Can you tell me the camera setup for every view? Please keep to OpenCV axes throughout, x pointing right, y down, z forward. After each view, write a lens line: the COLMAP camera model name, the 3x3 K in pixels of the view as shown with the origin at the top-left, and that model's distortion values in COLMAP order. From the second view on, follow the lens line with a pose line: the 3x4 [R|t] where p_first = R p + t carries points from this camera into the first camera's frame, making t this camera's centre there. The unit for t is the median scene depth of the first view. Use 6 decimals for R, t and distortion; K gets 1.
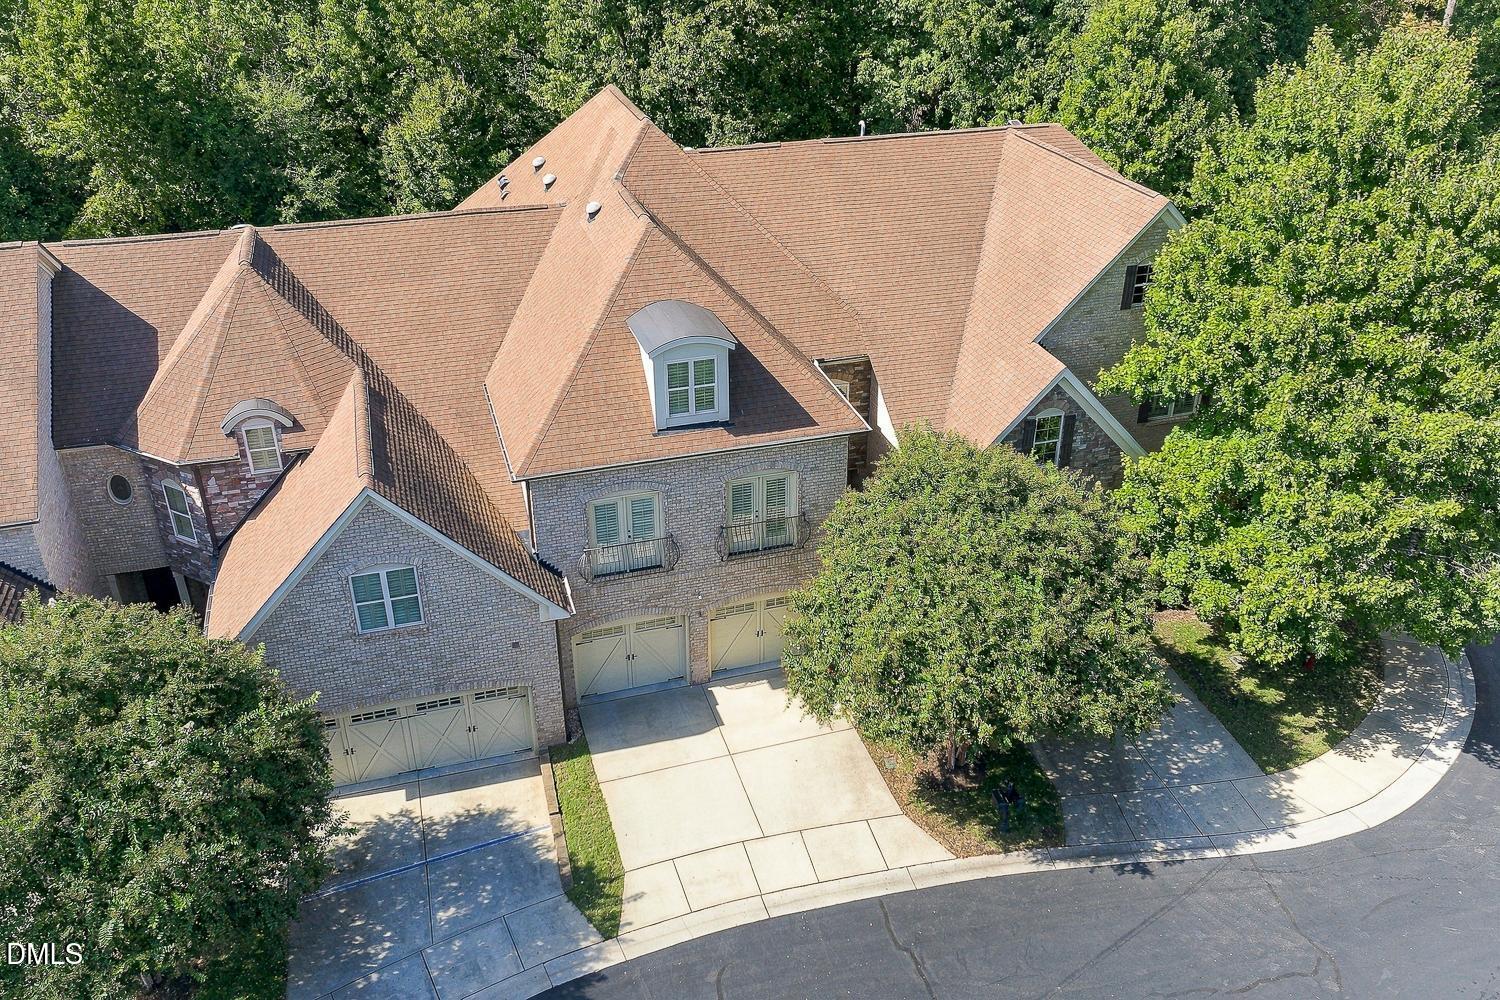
lens RADIAL K [[1228.3, 0, 756.6], [0, 1228.3, 503.7], [0, 0, 1]] dist [0.013416, -0.032521]
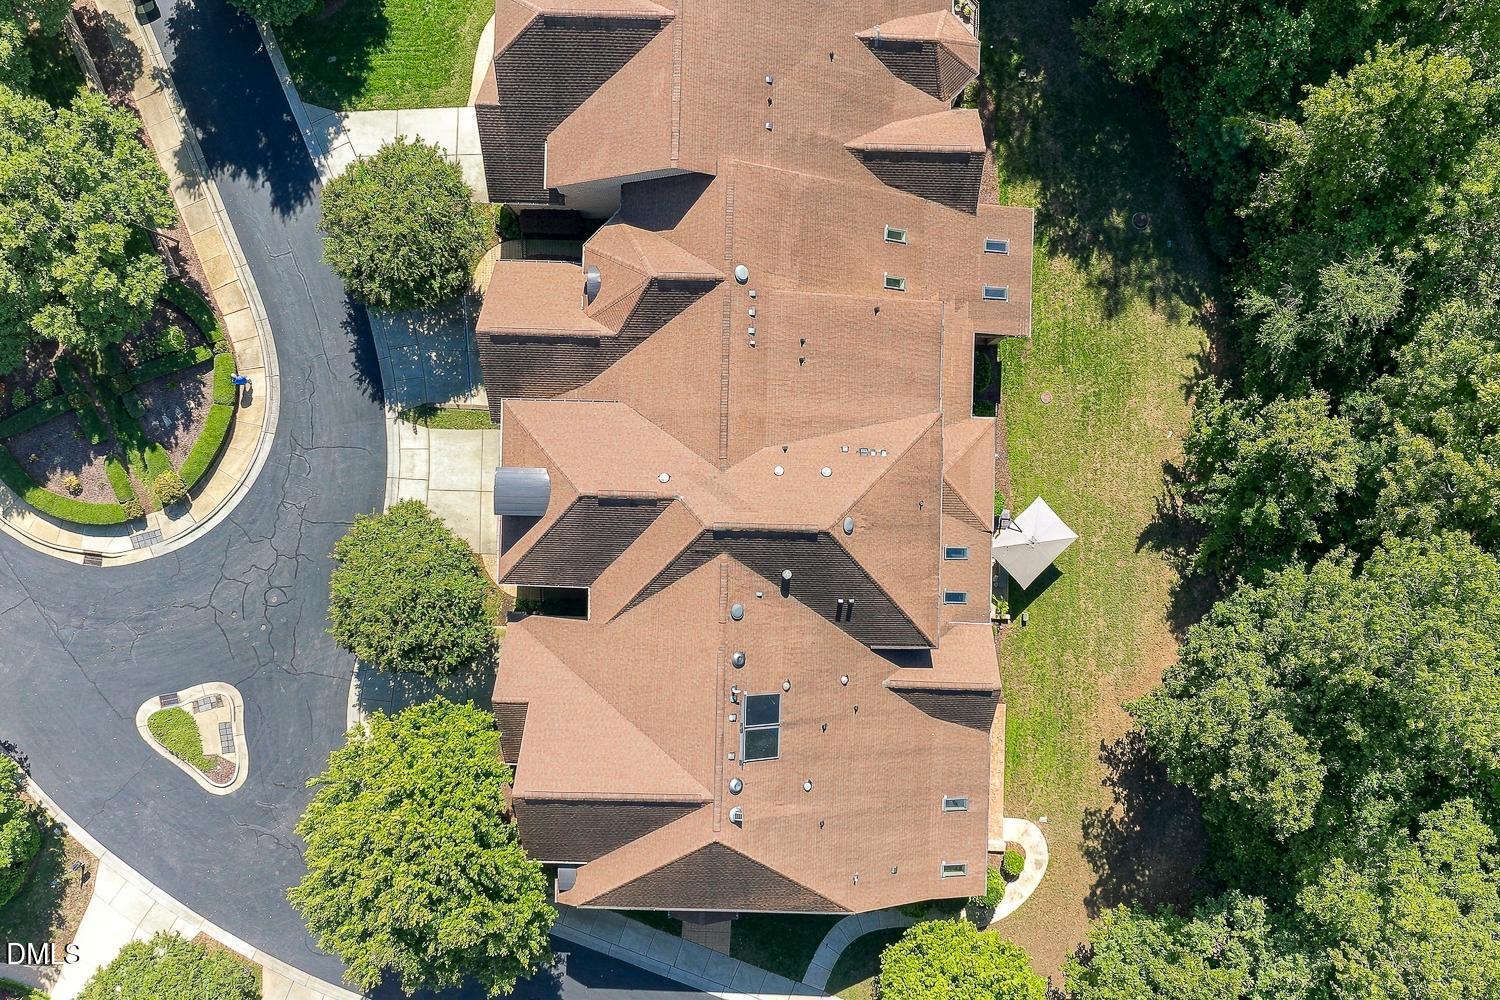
lens RADIAL K [[1228.3, 0, 747.8], [0, 1228.3, 488.7], [0, 0, 1]] dist [0.013416, -0.032521]
pose [[-0.321880, 0.946658, -0.015227, -0.146345], [-0.469200, -0.145526, 0.871019, -1.920541], [0.822341, 0.287508, 0.491014, 0.336453]]
